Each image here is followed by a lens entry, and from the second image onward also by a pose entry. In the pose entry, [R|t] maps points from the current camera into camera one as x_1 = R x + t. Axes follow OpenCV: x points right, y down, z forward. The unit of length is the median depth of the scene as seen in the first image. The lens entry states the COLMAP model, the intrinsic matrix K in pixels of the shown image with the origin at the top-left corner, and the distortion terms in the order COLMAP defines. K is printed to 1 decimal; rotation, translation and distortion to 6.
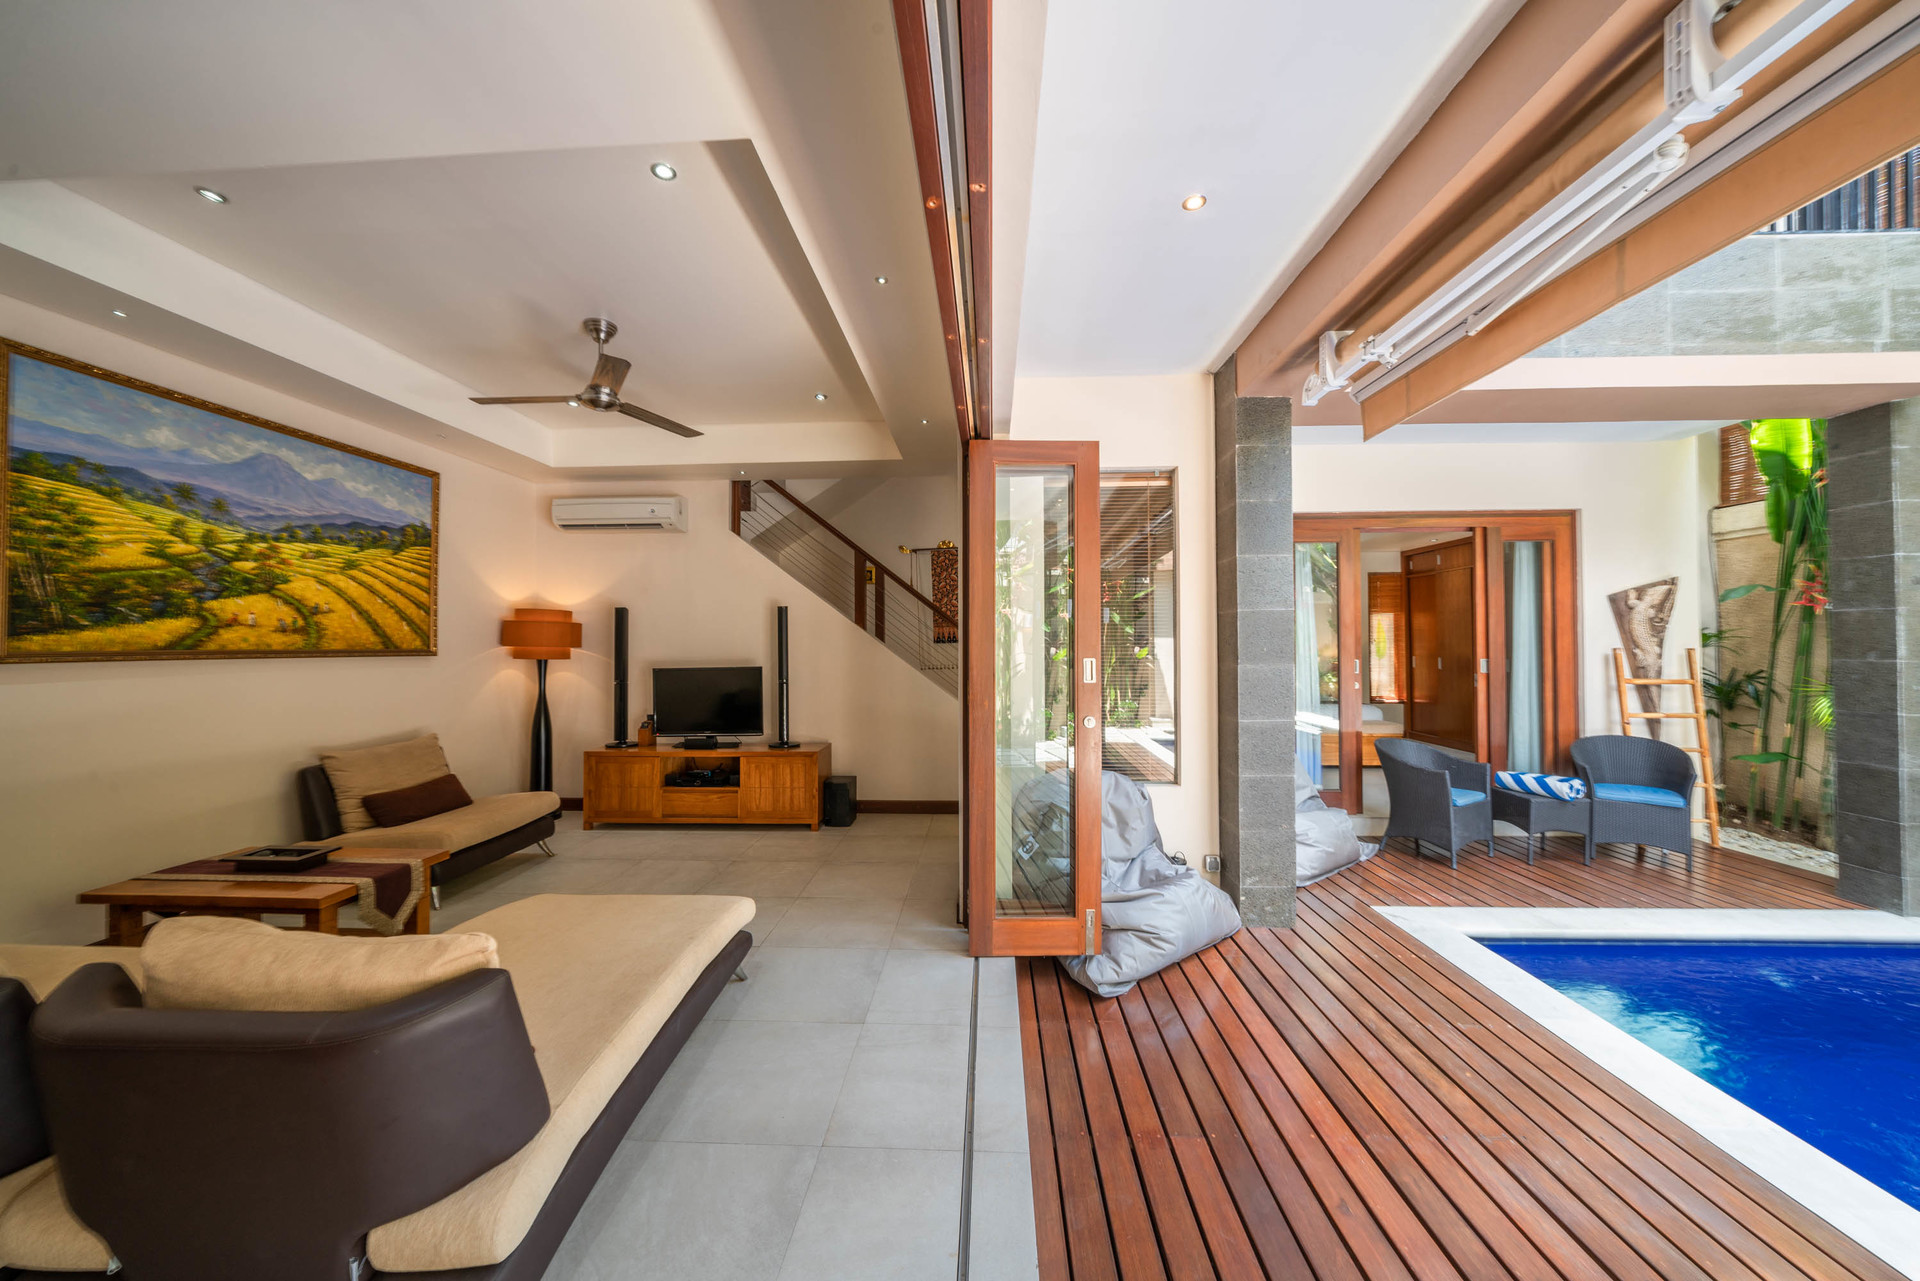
lens RADIAL K [[683.9, 0, 963.9], [0, 683.9, 635.5], [0, 0, 1]] dist [0.000003, -0.000033]
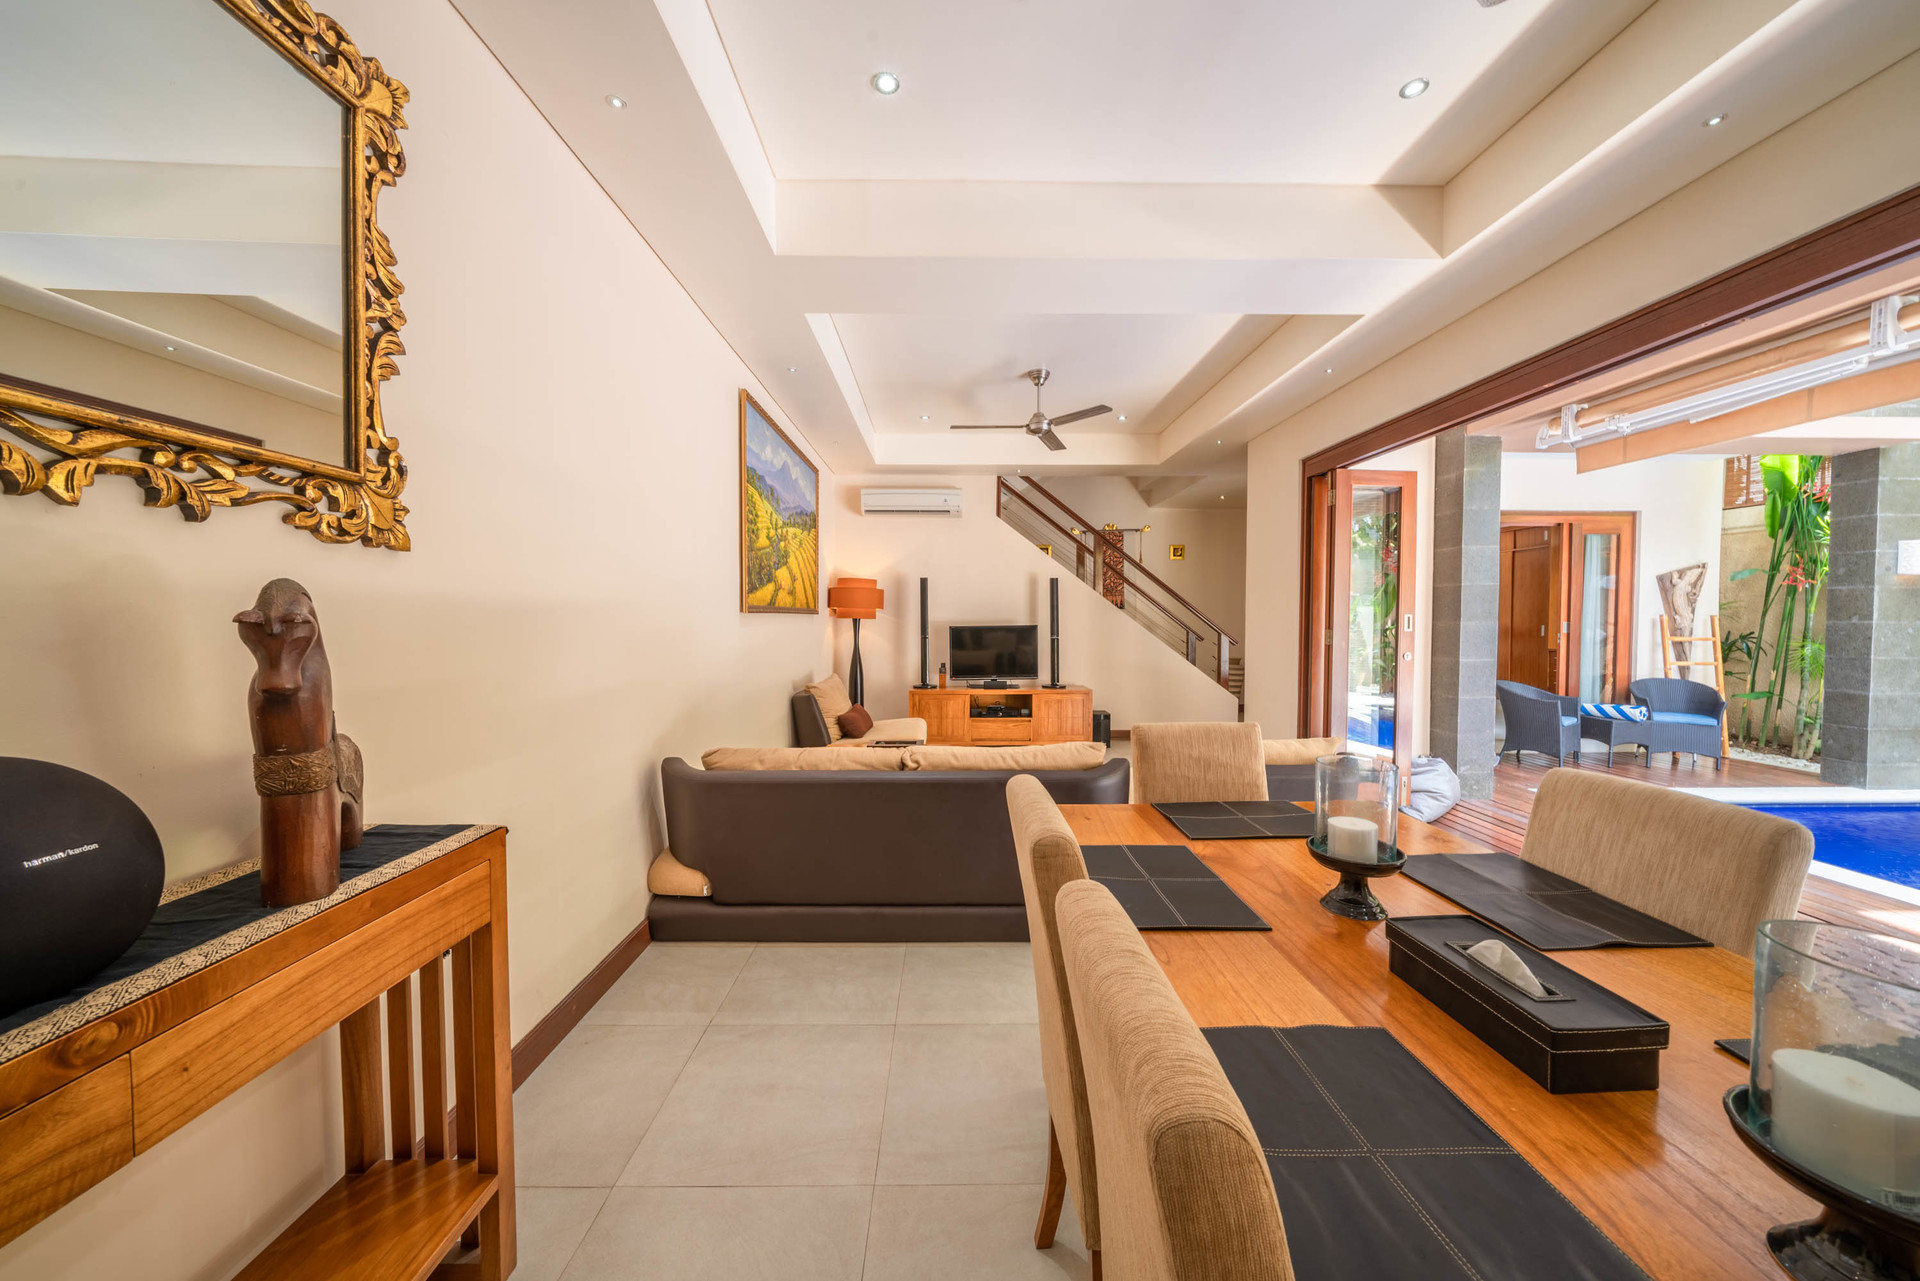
lens RADIAL K [[683.9, 0, 963.9], [0, 683.9, 635.5], [0, 0, 1]] dist [0.000003, -0.000033]
pose [[0.997714, 0.004078, 0.067456, -0.517005], [-0.006930, 0.999090, 0.042087, 0.012308], [-0.067223, -0.042459, 0.996834, -0.260549]]
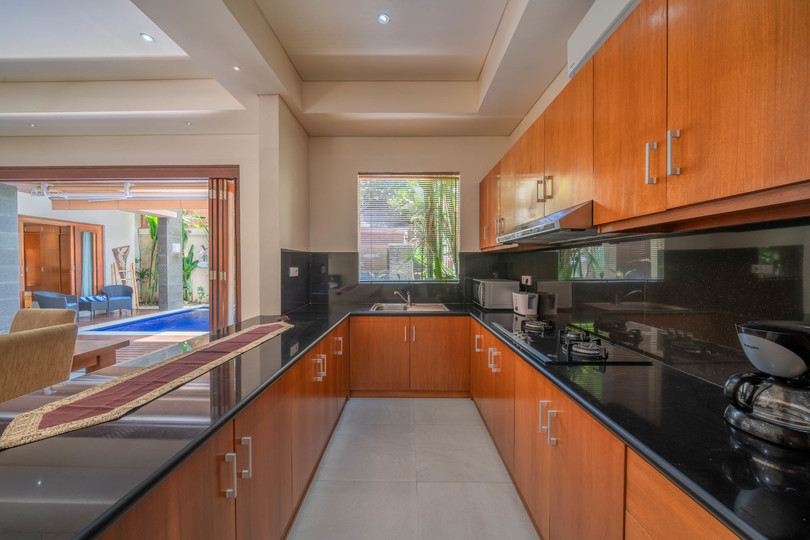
lens RADIAL K [[288.5, 0, 406.6], [0, 288.5, 267.9], [0, 0, 1]] dist [0.000003, -0.000033]
pose [[0.008587, -0.011732, 0.999894, -0.655008], [-0.013218, 0.999842, 0.011845, 0.005923], [-0.999876, -0.013318, 0.008430, -0.658702]]
